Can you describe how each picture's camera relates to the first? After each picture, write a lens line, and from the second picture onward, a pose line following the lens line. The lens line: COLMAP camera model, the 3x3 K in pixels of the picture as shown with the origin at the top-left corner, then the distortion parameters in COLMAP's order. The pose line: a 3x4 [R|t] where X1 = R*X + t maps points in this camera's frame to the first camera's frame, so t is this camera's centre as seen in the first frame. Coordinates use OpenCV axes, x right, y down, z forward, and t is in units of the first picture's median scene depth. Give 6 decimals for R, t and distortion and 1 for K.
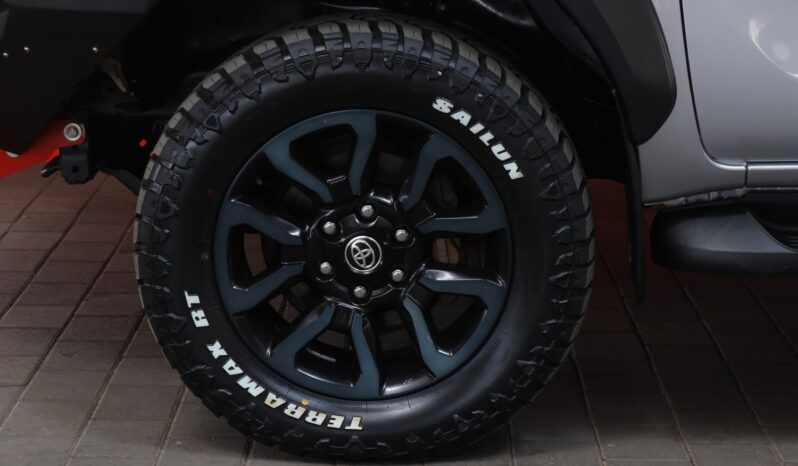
lens RADIAL K [[2021.8, 0, 396.3], [0, 2021.8, 240.5], [0, 0, 1]] dist [0.145270, 0.000000]
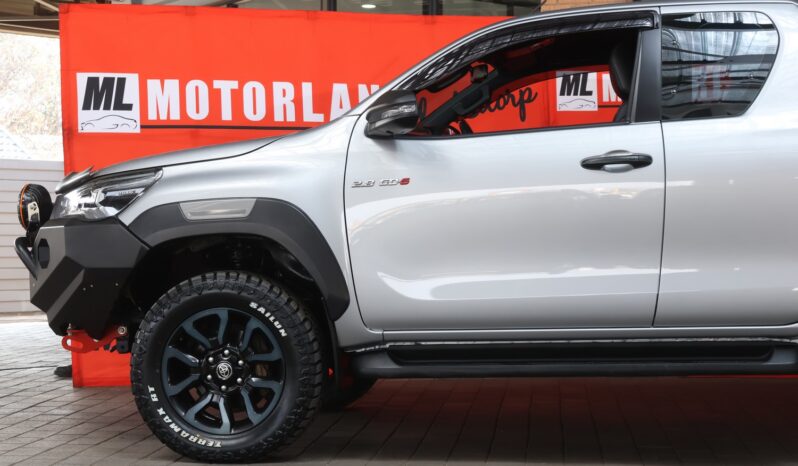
lens RADIAL K [[1443.5, 0, 377.0], [0, 1443.5, 233.9], [0, 0, 1]] dist [0.050232, 0.000000]
pose [[0.992029, -0.010585, -0.125562, 0.375211], [-0.017965, 0.974407, -0.224074, 0.226441], [0.124720, 0.224543, 0.966450, -0.639274]]
